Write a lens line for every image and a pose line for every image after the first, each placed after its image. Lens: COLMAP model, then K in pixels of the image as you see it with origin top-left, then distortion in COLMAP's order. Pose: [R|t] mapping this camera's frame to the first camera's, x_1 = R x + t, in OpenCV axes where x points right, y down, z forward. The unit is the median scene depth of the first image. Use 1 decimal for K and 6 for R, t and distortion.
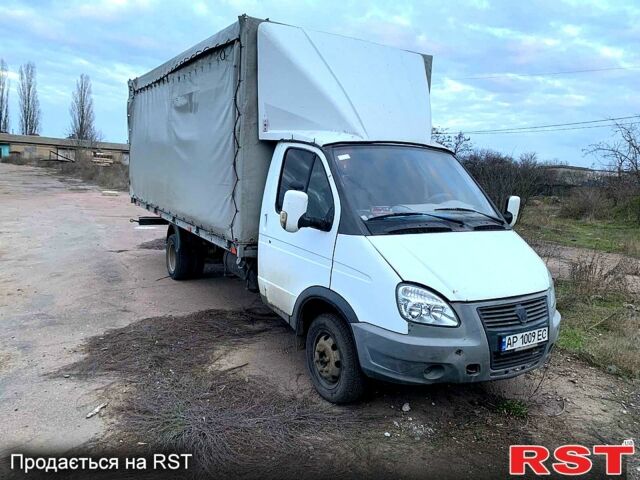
lens RADIAL K [[519.5, 0, 320.0], [0, 519.5, 240.0], [0, 0, 1]] dist [0.030393, -0.002343]
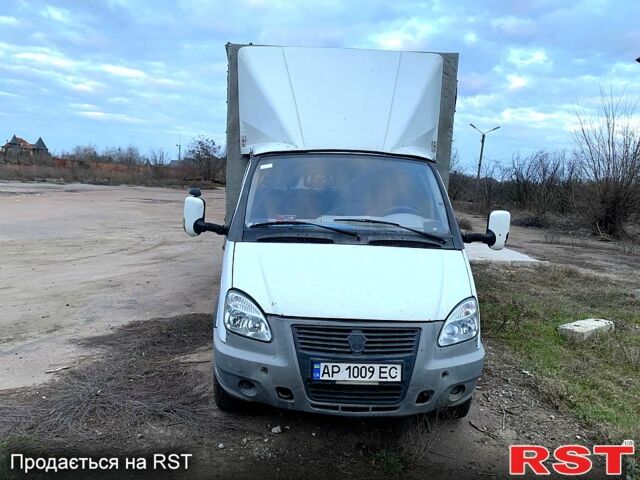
lens RADIAL K [[519.5, 0, 320.0], [0, 519.5, 240.0], [0, 0, 1]] dist [0.030393, -0.002343]
pose [[0.841883, 0.043322, -0.537919, 0.757619], [-0.076034, 0.996352, -0.038757, 0.015077], [0.534277, 0.073529, 0.842105, 0.244844]]
